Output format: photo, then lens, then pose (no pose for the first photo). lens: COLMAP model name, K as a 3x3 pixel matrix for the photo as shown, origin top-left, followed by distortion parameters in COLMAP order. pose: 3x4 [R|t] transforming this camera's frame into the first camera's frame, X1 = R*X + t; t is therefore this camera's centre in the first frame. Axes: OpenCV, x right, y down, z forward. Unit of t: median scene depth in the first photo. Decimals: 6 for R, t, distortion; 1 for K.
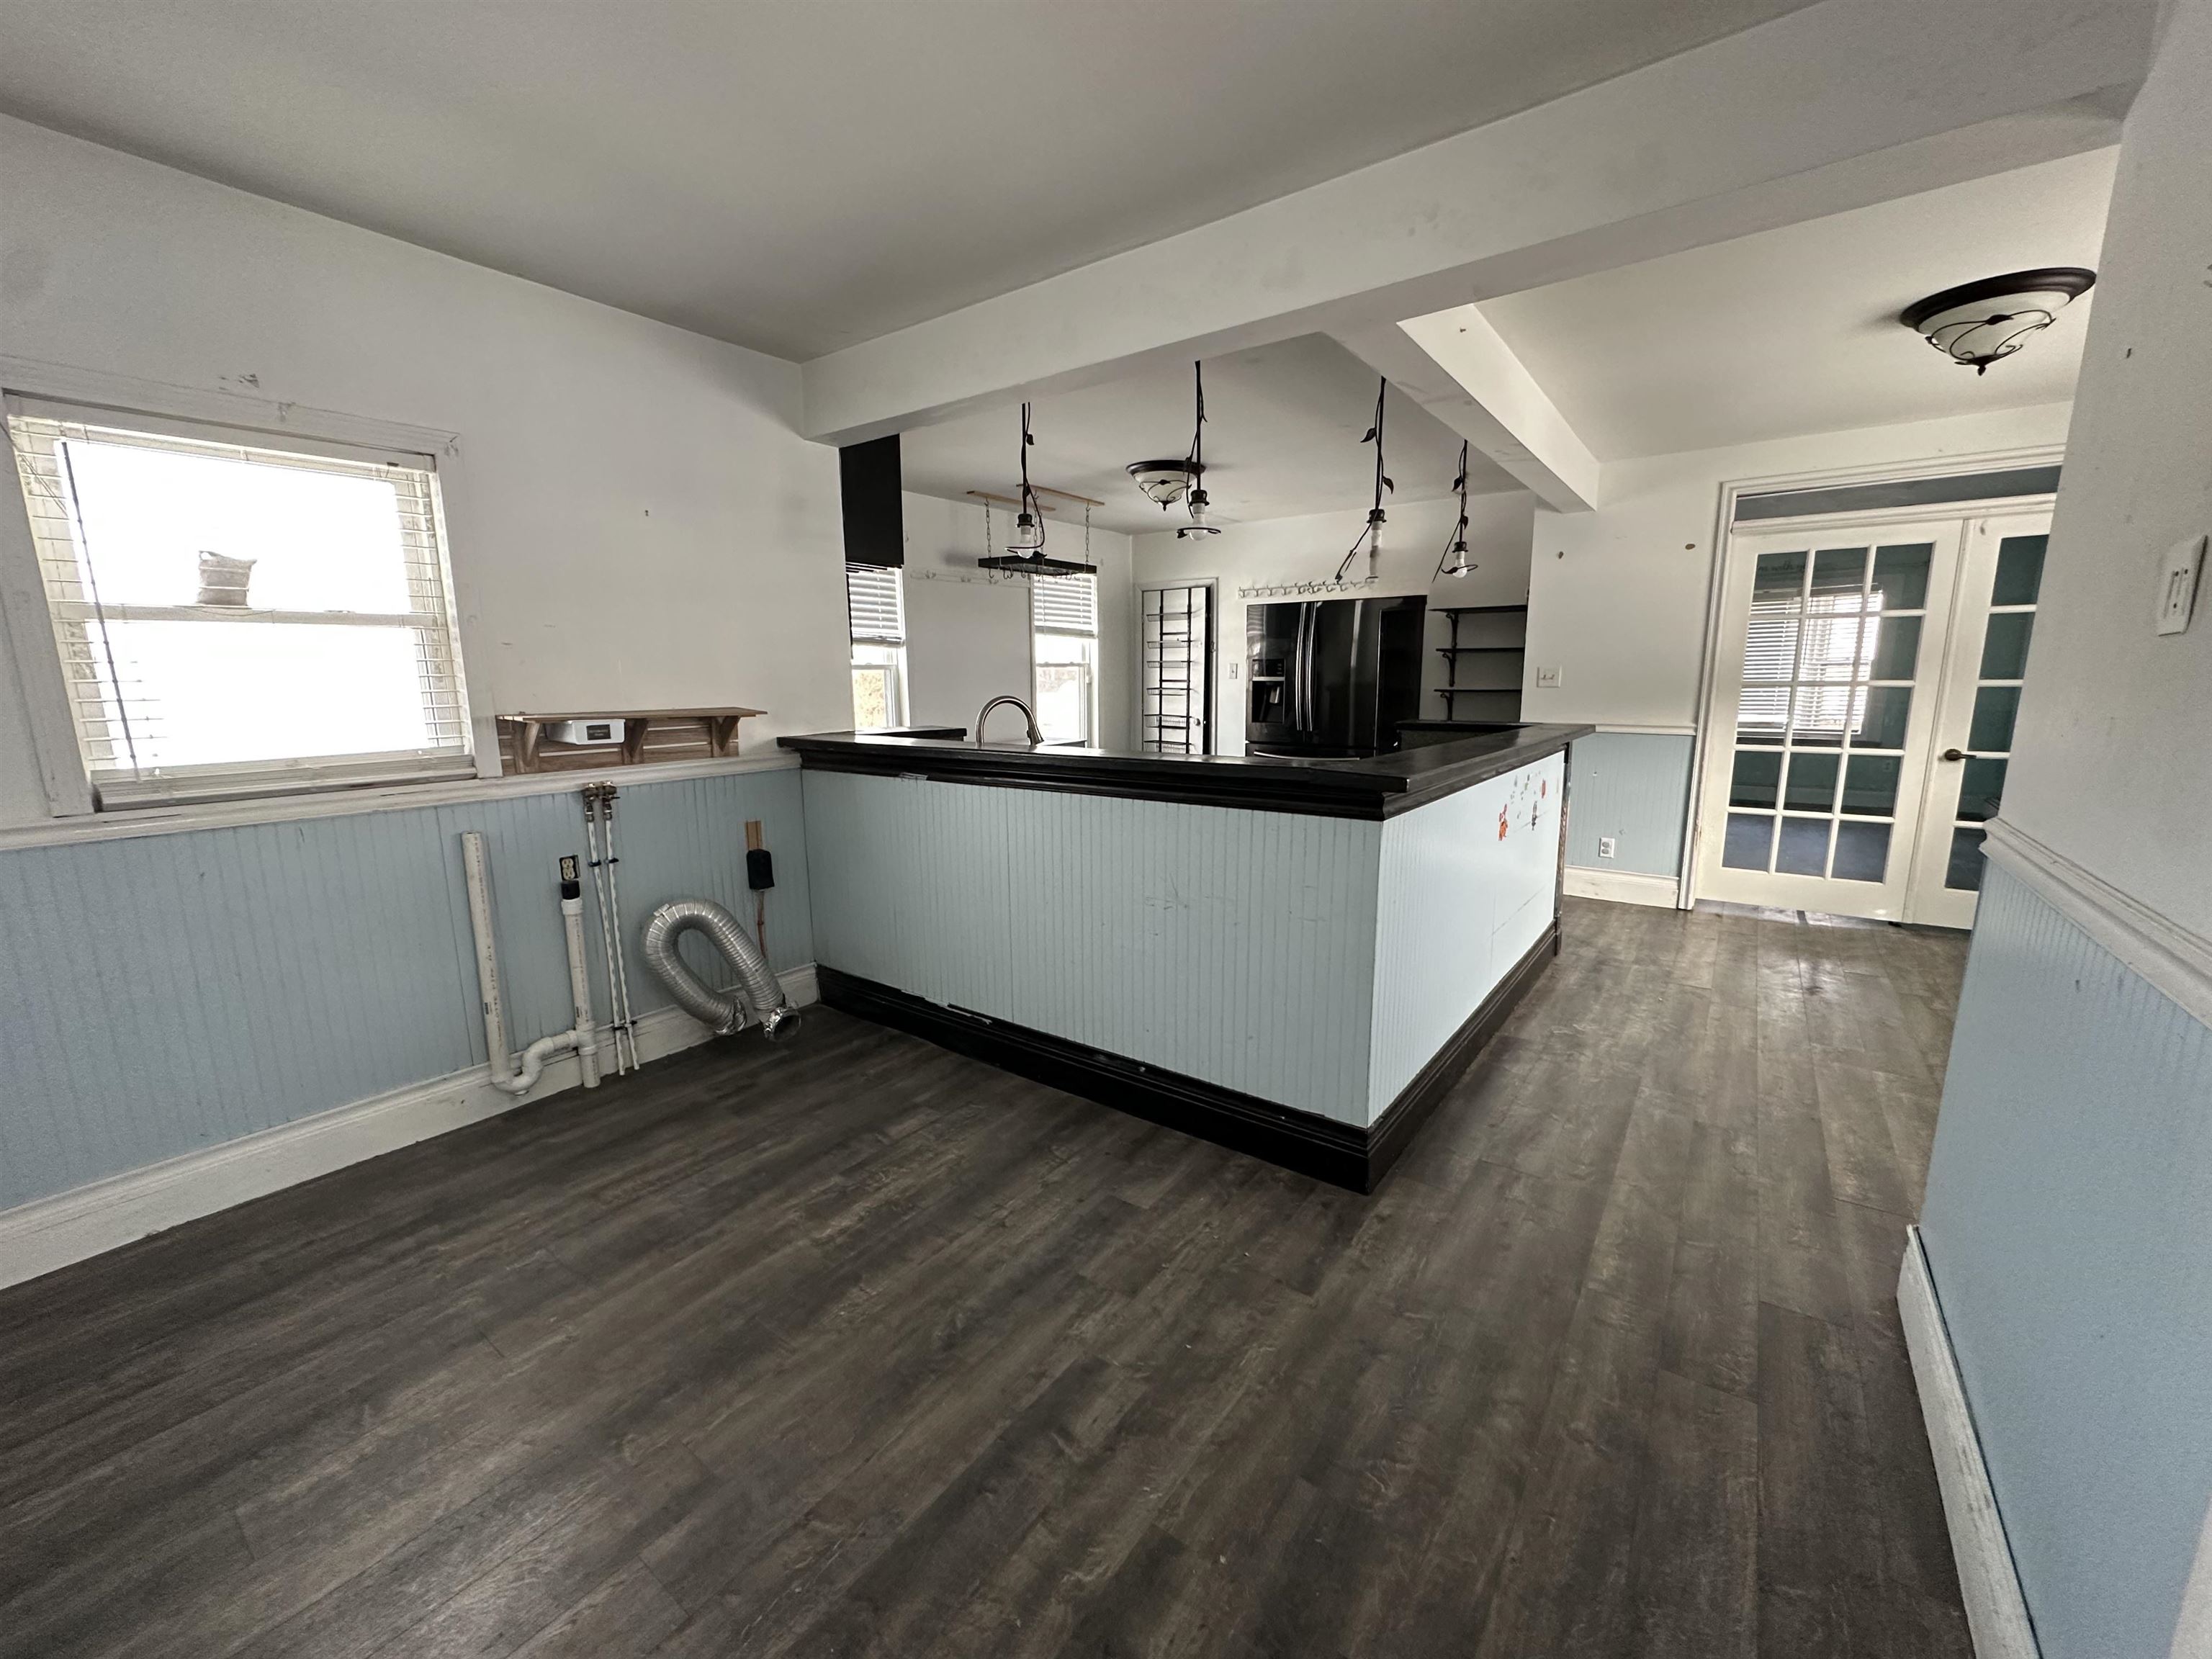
lens RADIAL K [[882.8, 0, 1106.0], [0, 882.8, 829.5], [0, 0, 1]] dist [-0.001939, -0.000097]
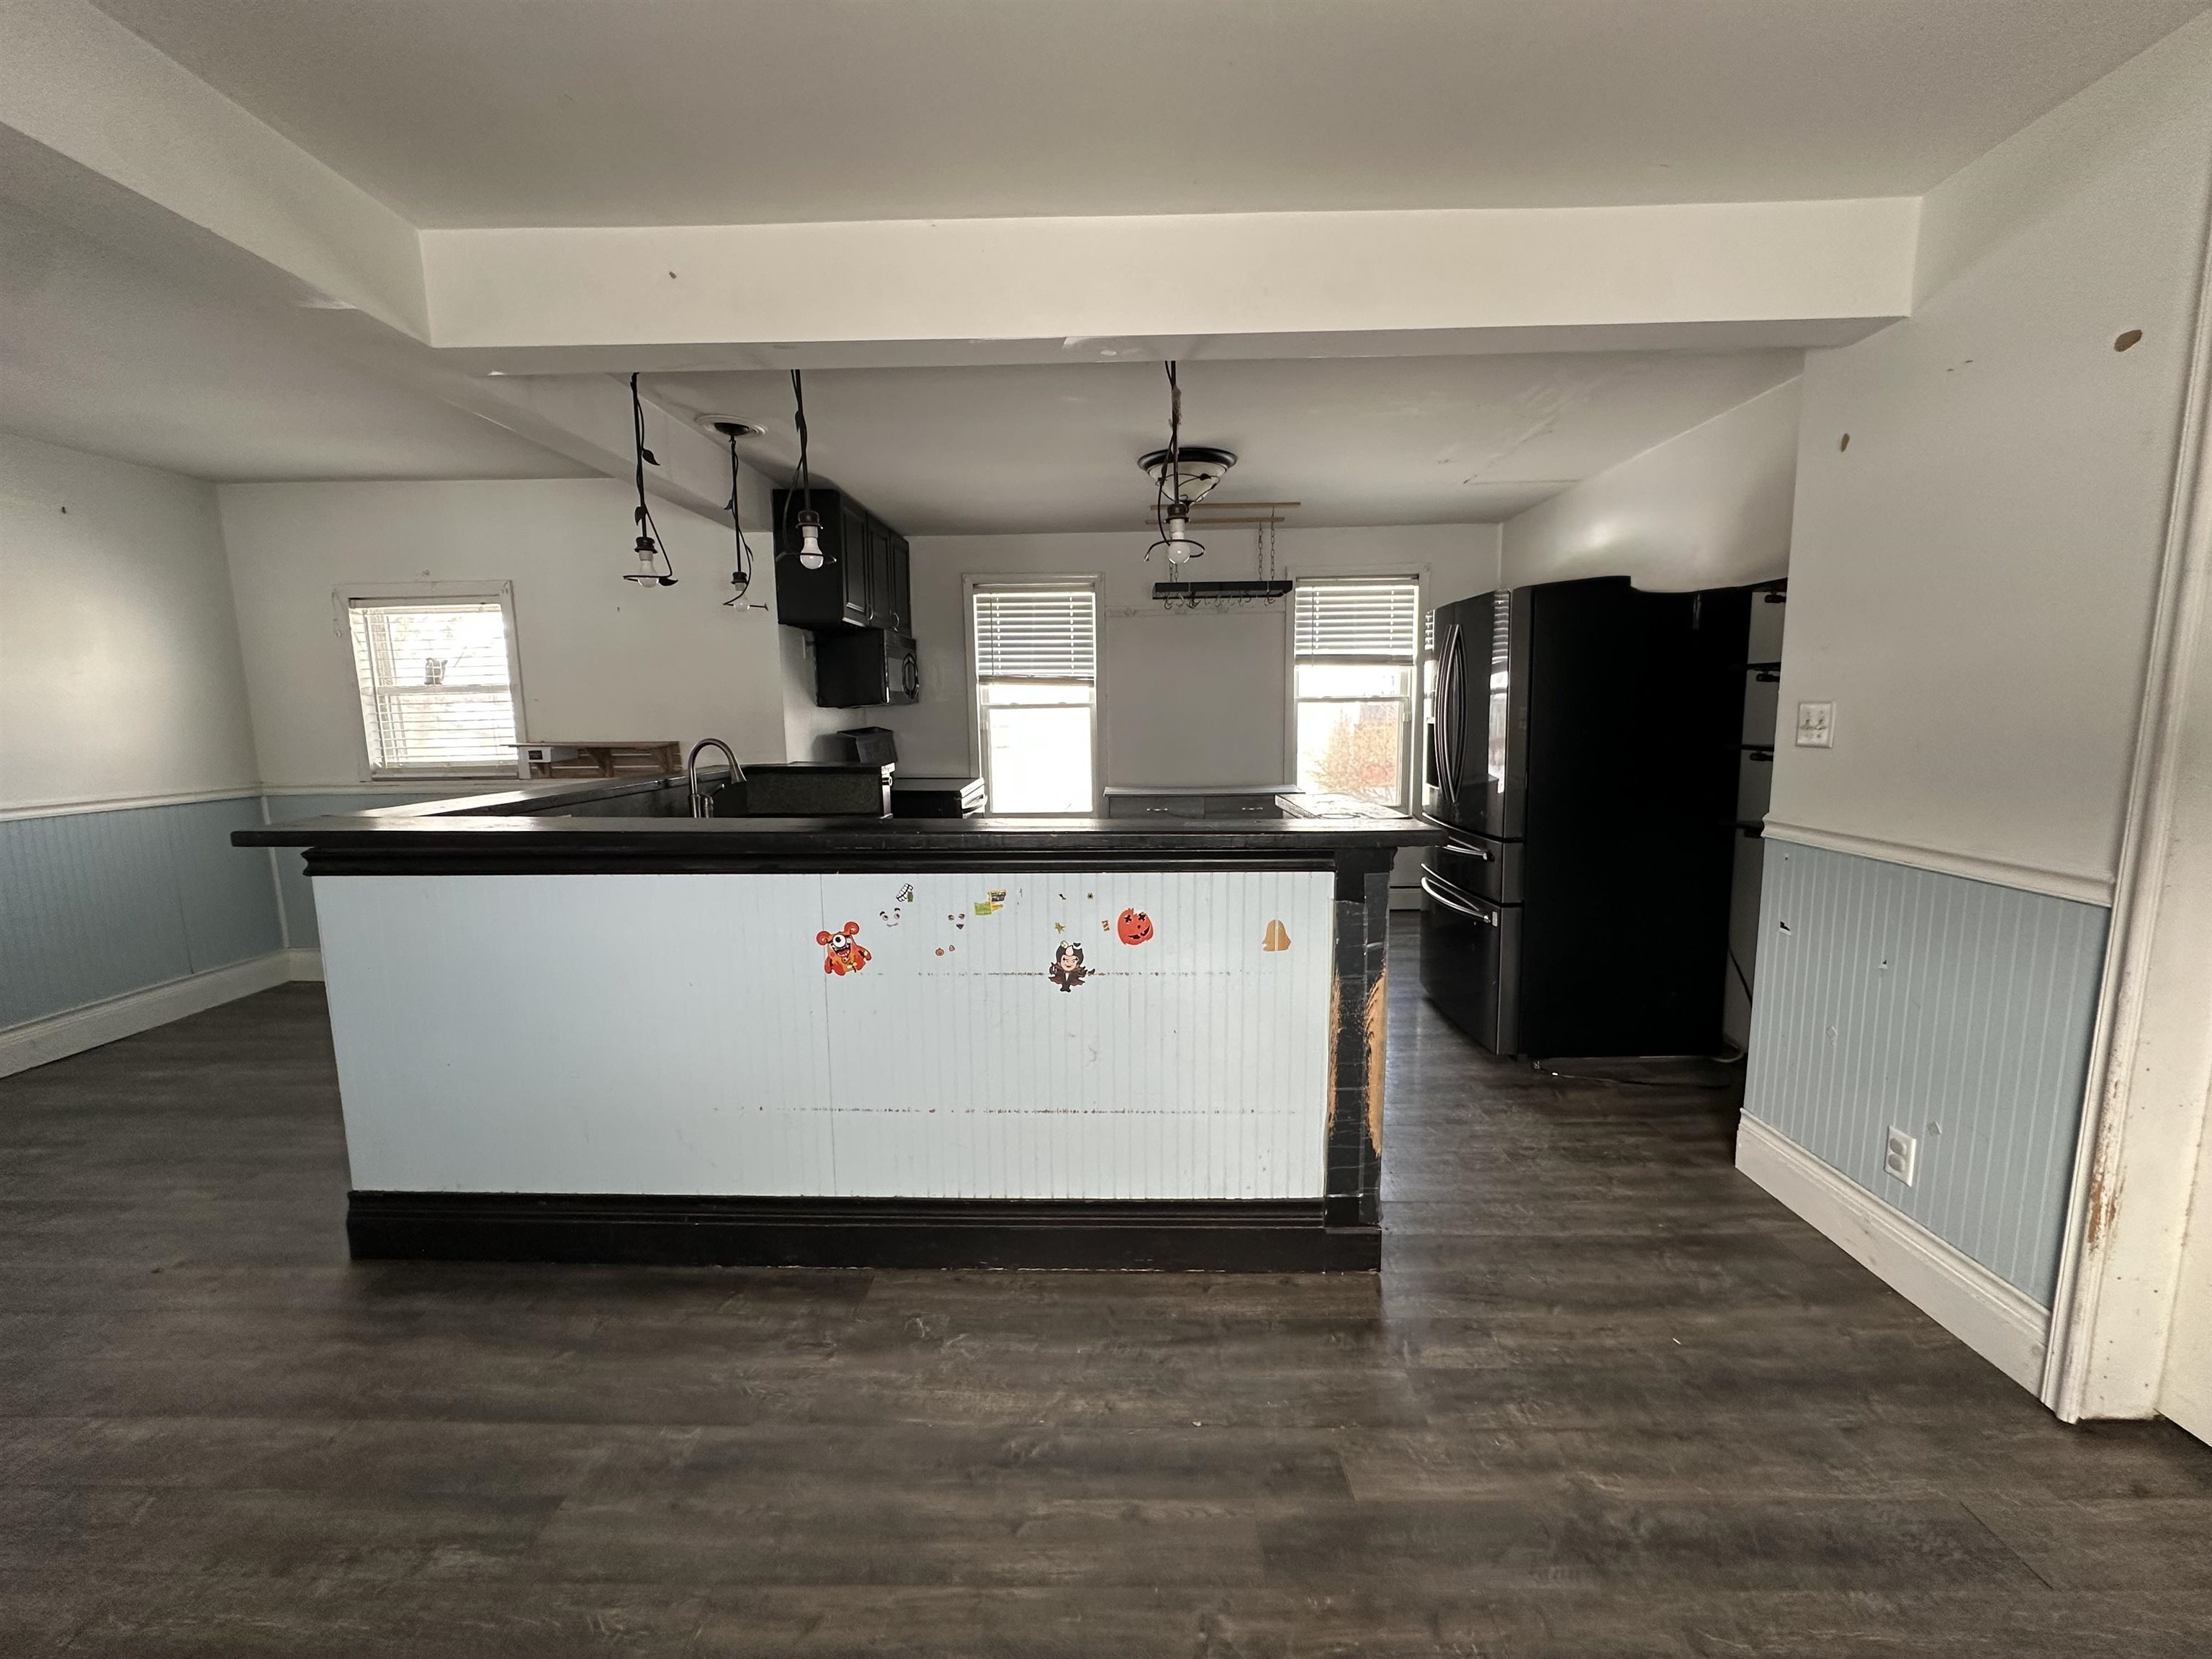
lens RADIAL K [[882.8, 0, 1106.0], [0, 882.8, 829.5], [0, 0, 1]] dist [-0.001939, -0.000097]
pose [[0.573711, 0.109608, -0.811691, 1.117106], [-0.136330, 0.989960, 0.037321, -0.151146], [0.807632, 0.089246, 0.582894, 0.784948]]
